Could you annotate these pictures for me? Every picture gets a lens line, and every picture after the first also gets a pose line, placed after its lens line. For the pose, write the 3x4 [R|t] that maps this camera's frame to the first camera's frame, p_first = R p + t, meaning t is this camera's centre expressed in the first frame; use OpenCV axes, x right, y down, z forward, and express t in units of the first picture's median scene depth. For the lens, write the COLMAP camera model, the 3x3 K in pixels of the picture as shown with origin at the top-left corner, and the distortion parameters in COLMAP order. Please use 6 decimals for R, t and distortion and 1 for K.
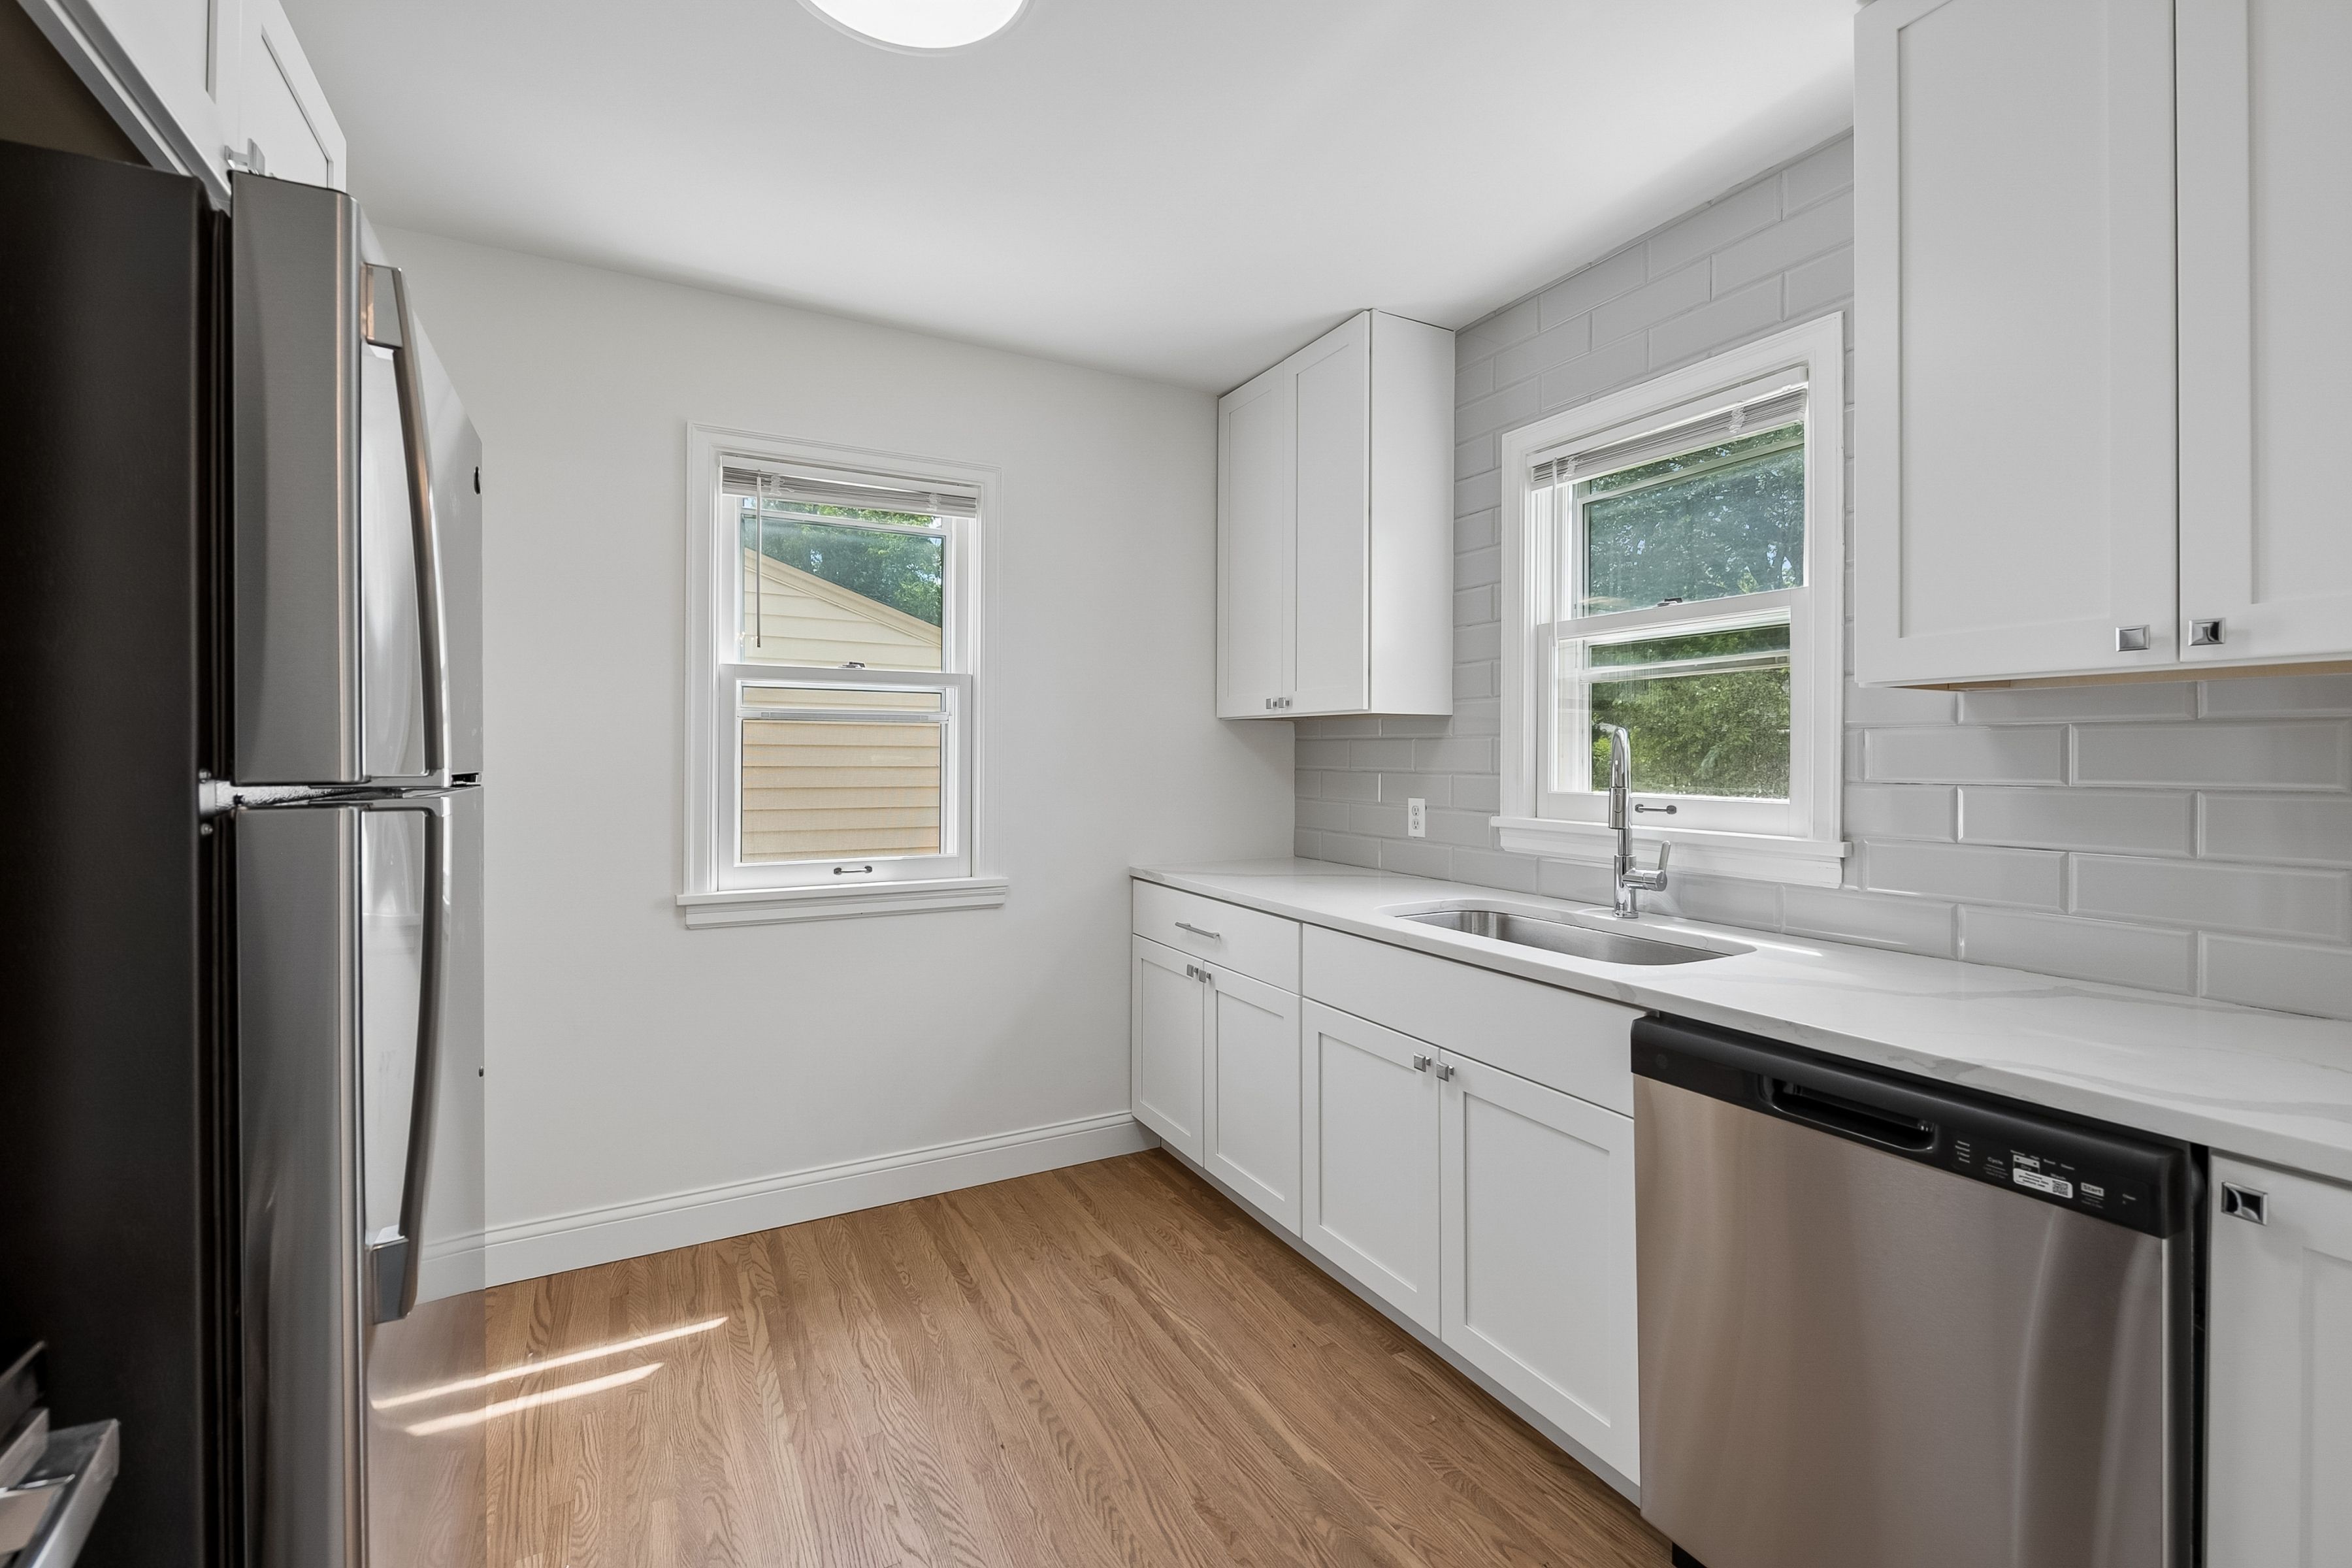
lens RADIAL K [[984.5, 0, 1184.6], [0, 984.5, 767.1], [0, 0, 1]] dist [0.008392, -0.006976]
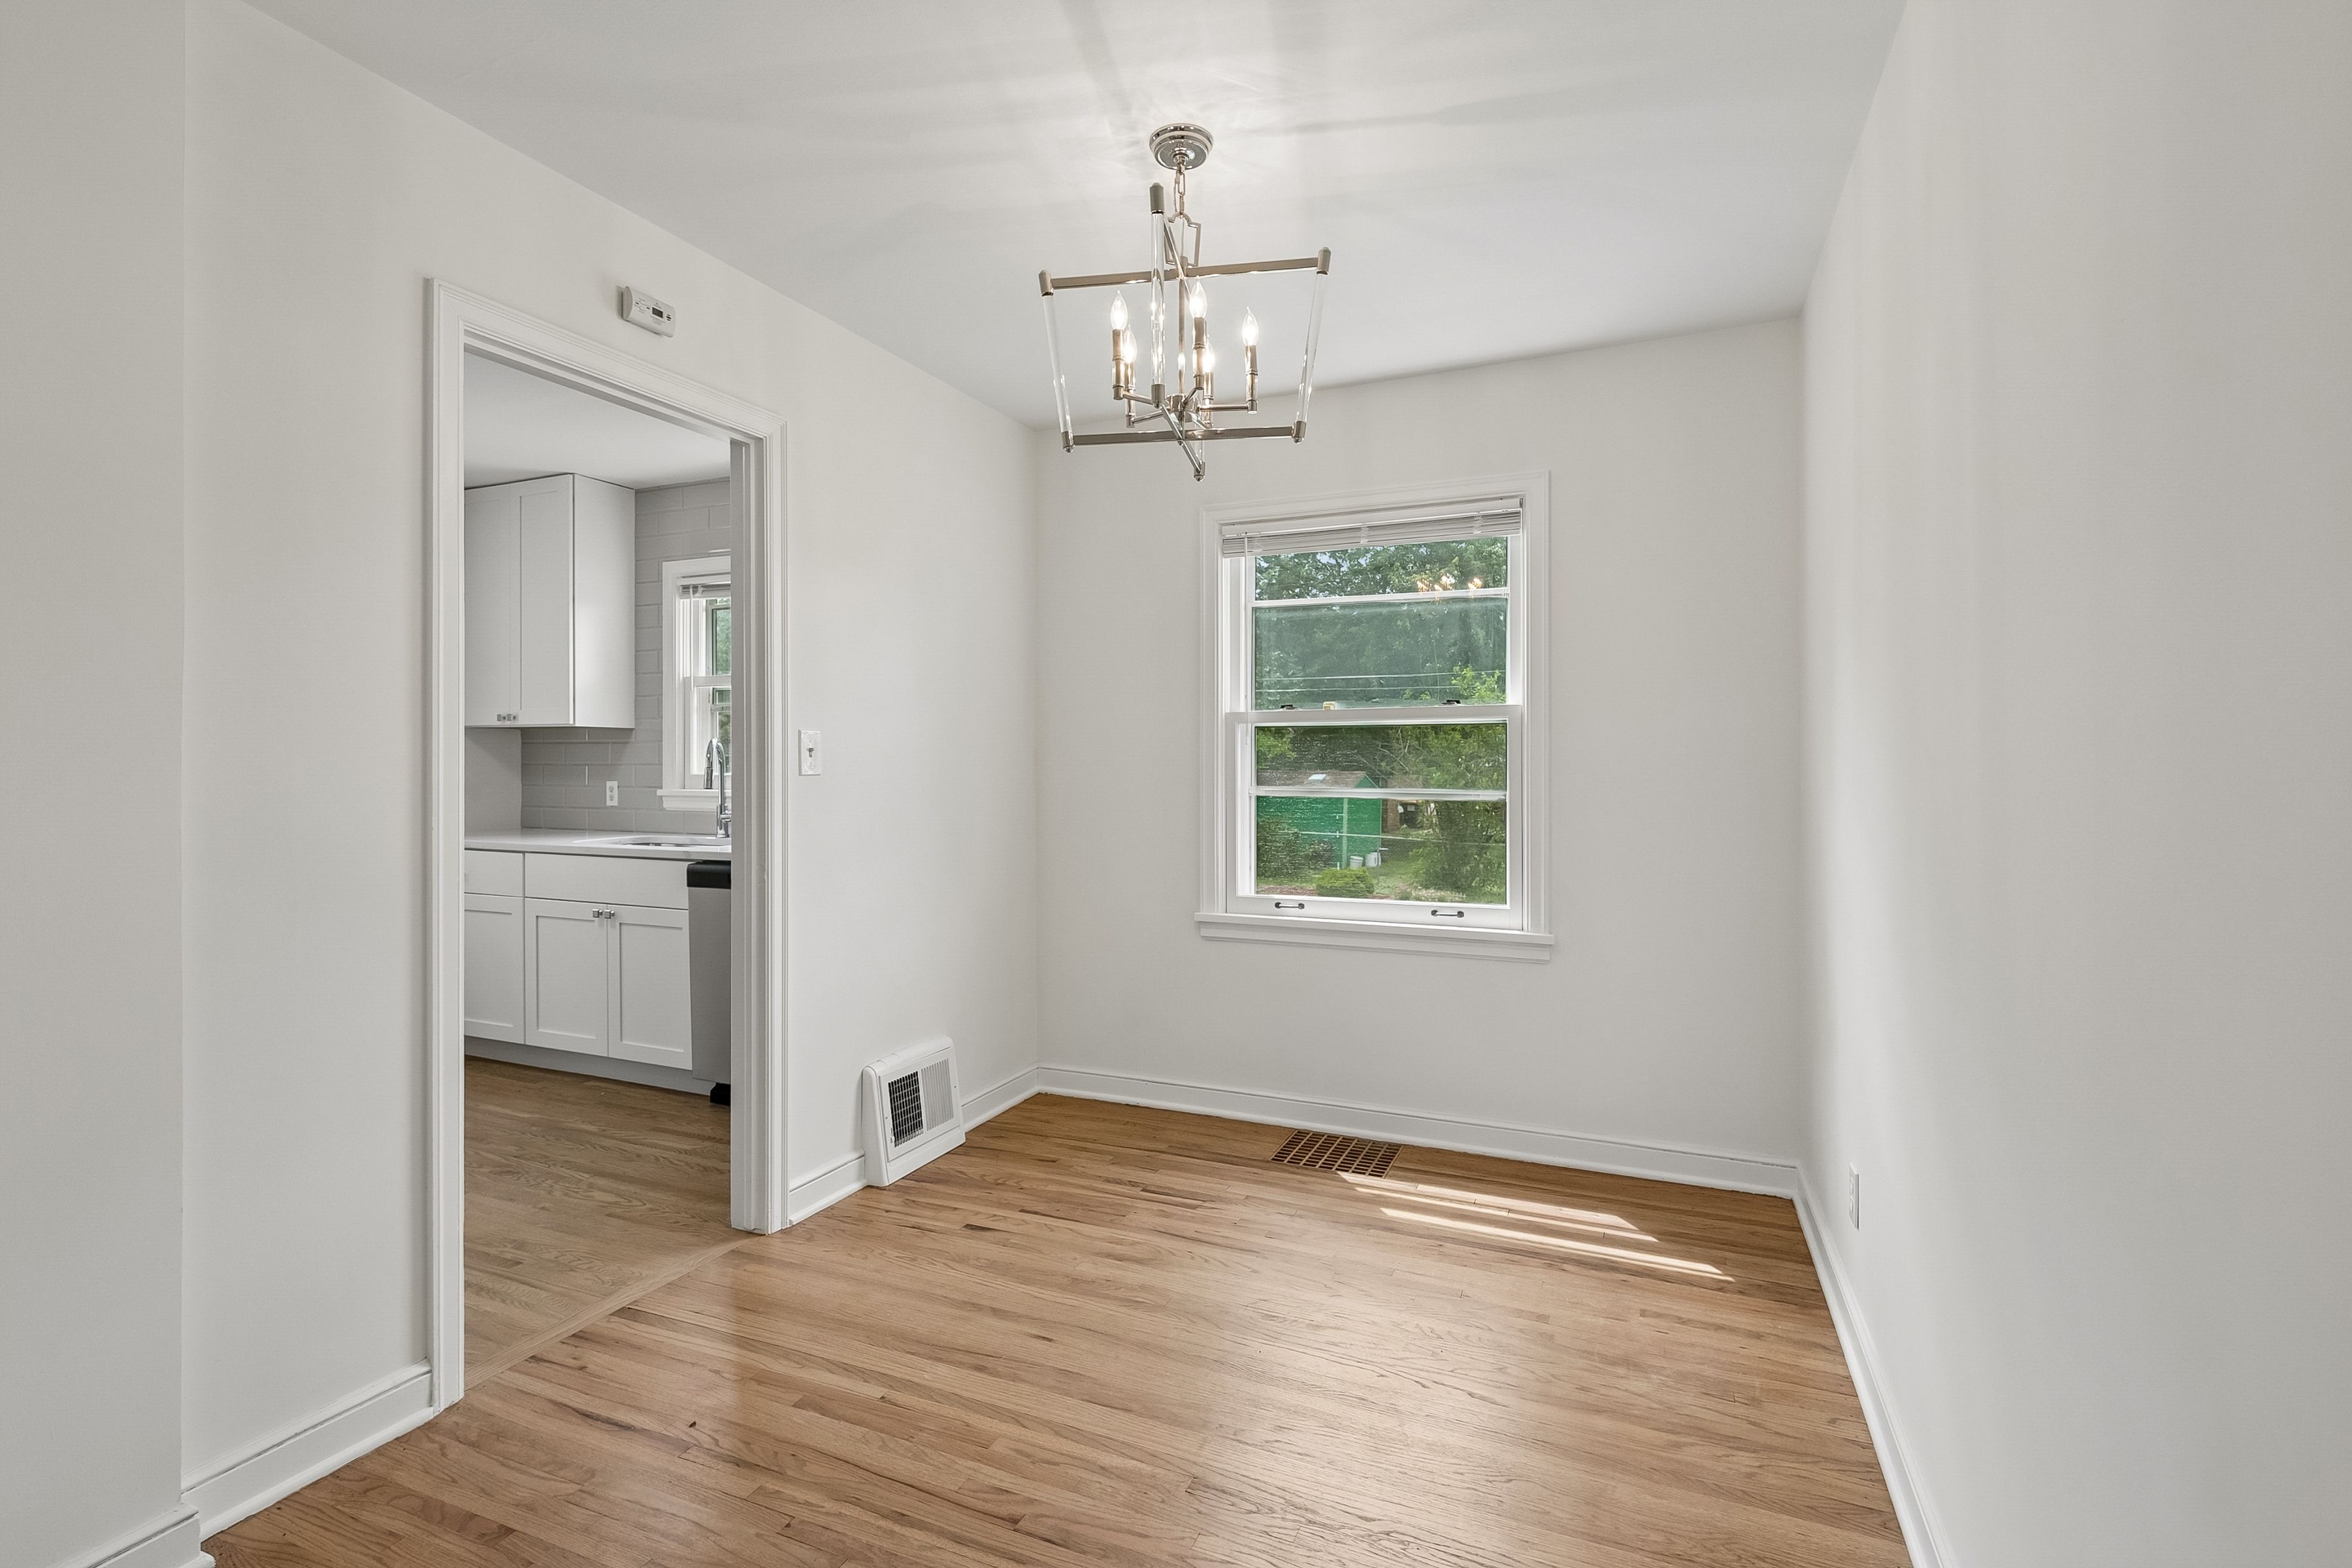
lens RADIAL K [[1078.3, 0, 1188.8], [0, 1078.3, 763.8], [0, 0, 1]] dist [-0.002153, -0.000382]
pose [[0.791734, -0.003192, 0.610858, -0.088139], [0.010682, 0.999906, -0.008620, 0.030460], [-0.610773, 0.013350, 0.791693, -0.960455]]
